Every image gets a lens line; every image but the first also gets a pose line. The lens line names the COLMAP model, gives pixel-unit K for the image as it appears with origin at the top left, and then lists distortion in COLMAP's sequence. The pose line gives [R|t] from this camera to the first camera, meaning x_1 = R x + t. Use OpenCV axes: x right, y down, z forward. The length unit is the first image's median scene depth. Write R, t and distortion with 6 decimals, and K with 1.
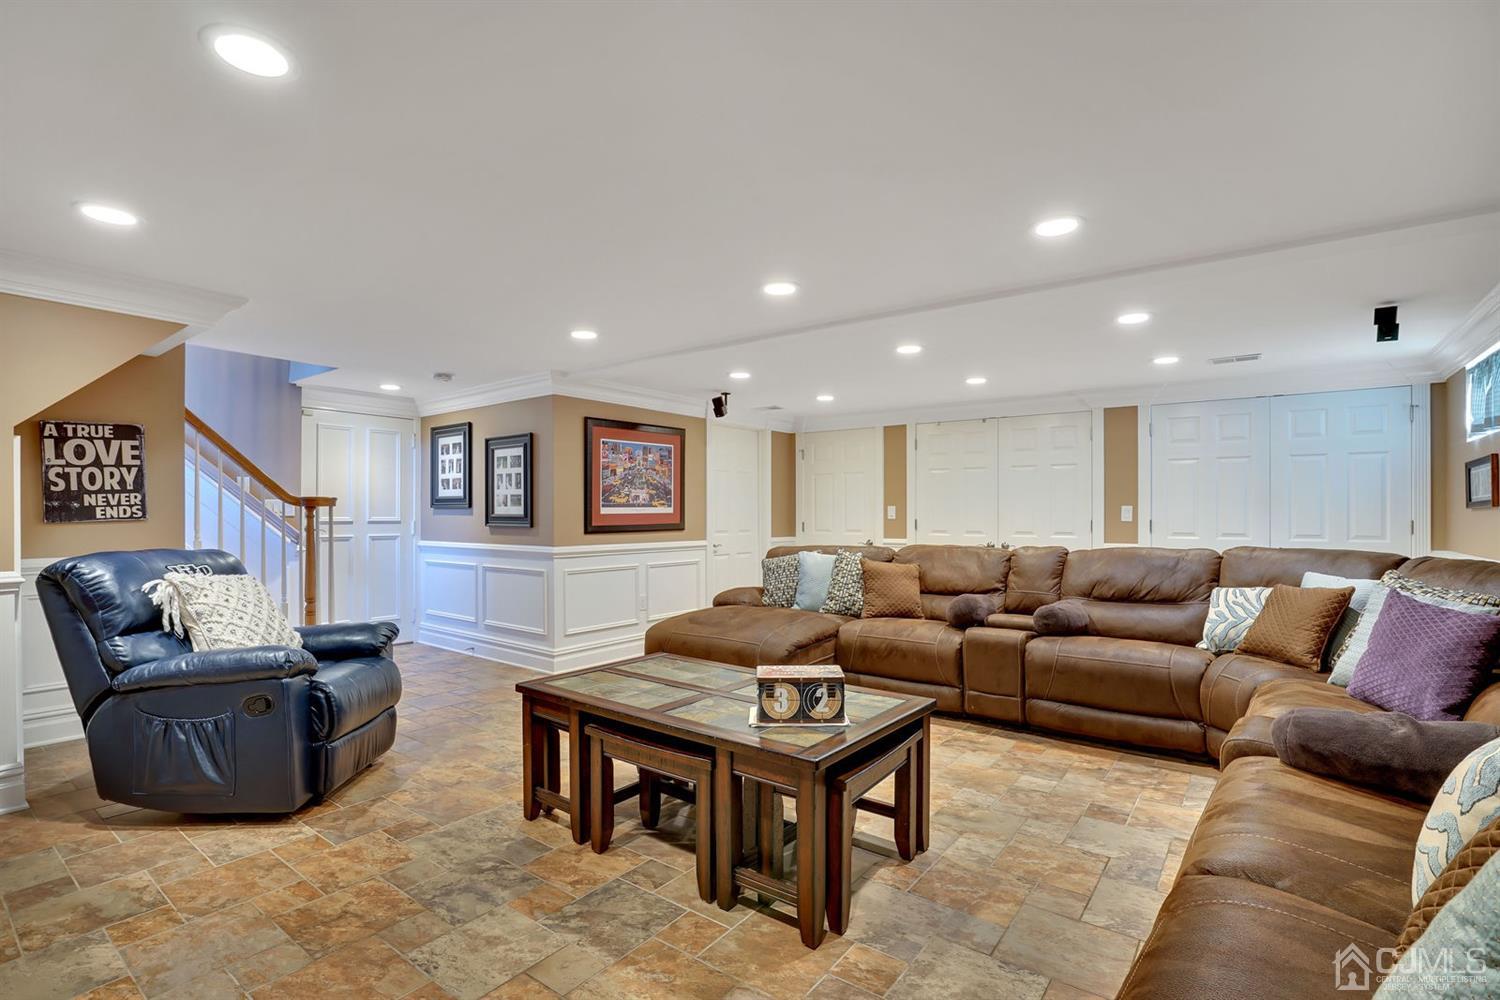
lens RADIAL K [[708.2, 0, 746.1], [0, 708.2, 512.5], [0, 0, 1]] dist [-0.064751, 0.026071]
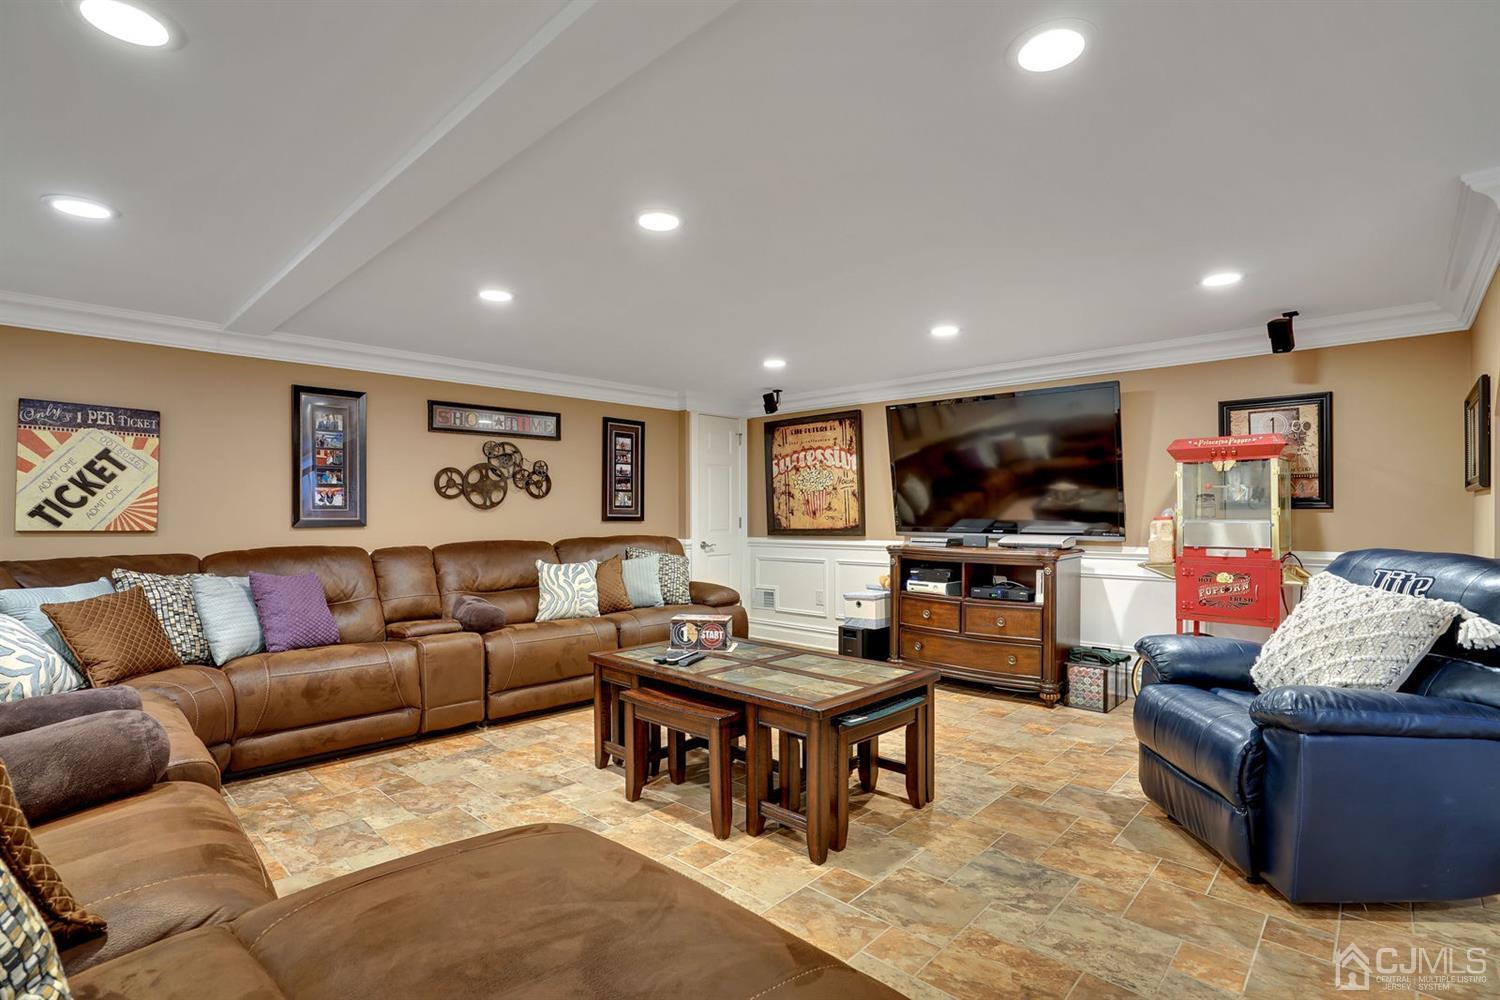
lens RADIAL K [[708.2, 0, 746.1], [0, 708.2, 512.5], [0, 0, 1]] dist [-0.064751, 0.026071]
pose [[-0.994201, 0.005491, 0.107396, -0.109227], [0.005405, 0.999985, -0.001091, 0.002156], [-0.107401, -0.000504, -0.994216, 1.504427]]
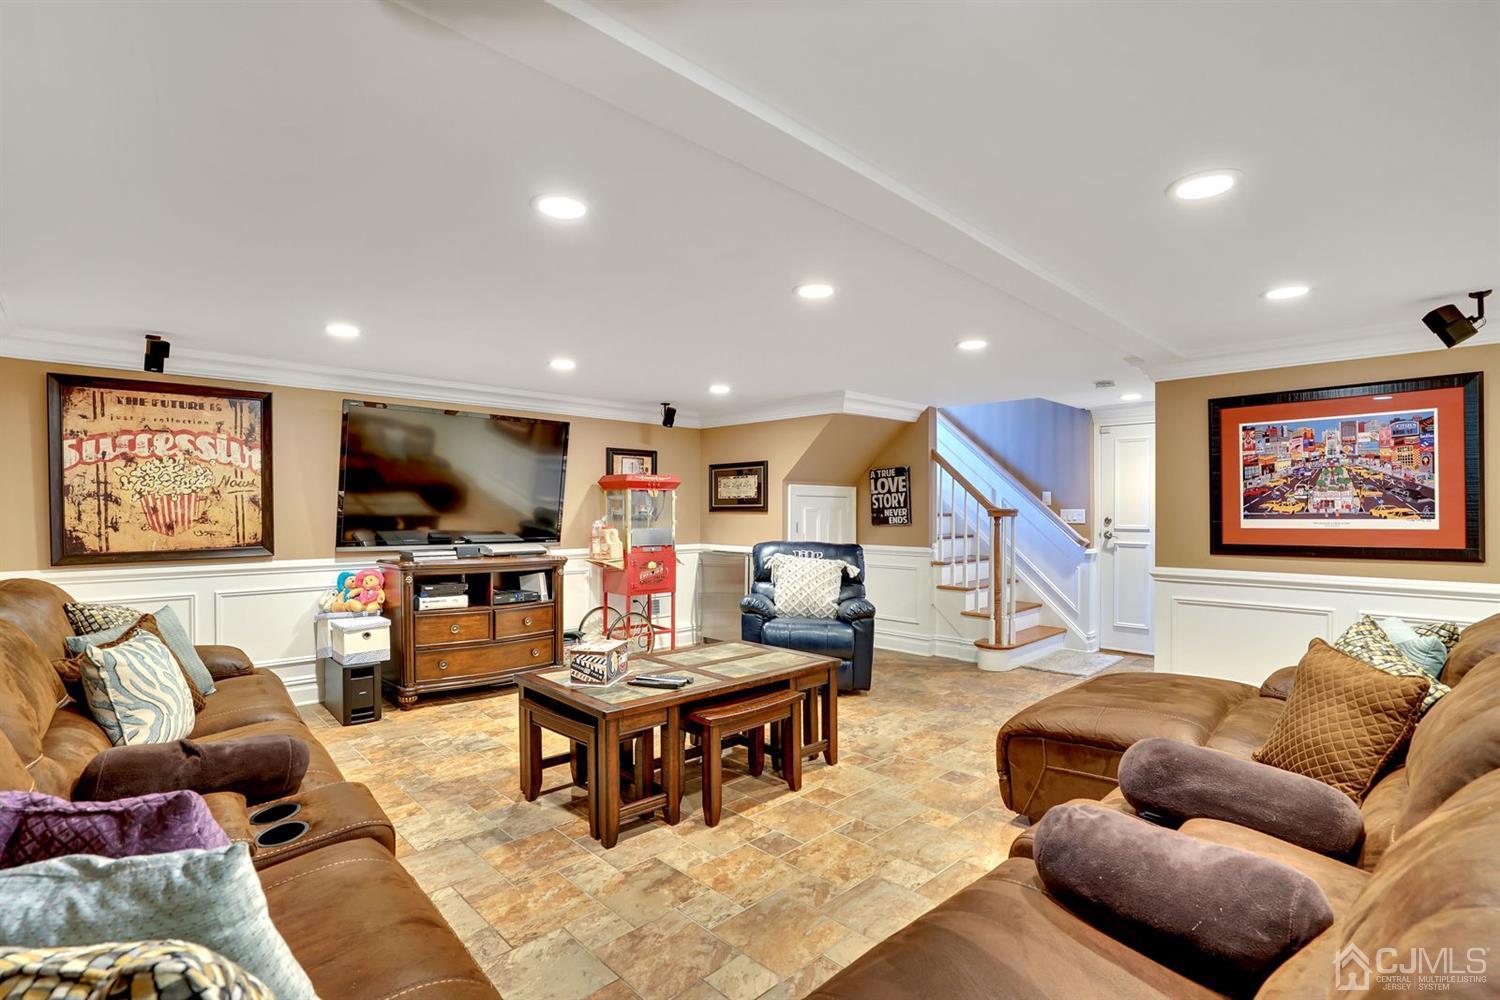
lens RADIAL K [[708.2, 0, 746.1], [0, 708.2, 512.5], [0, 0, 1]] dist [-0.064751, 0.026071]
pose [[-0.152605, 0.002516, -0.988284, 0.844661], [-0.000113, 0.999997, 0.002563, -0.023417], [0.988287, 0.000503, -0.152604, 0.901447]]
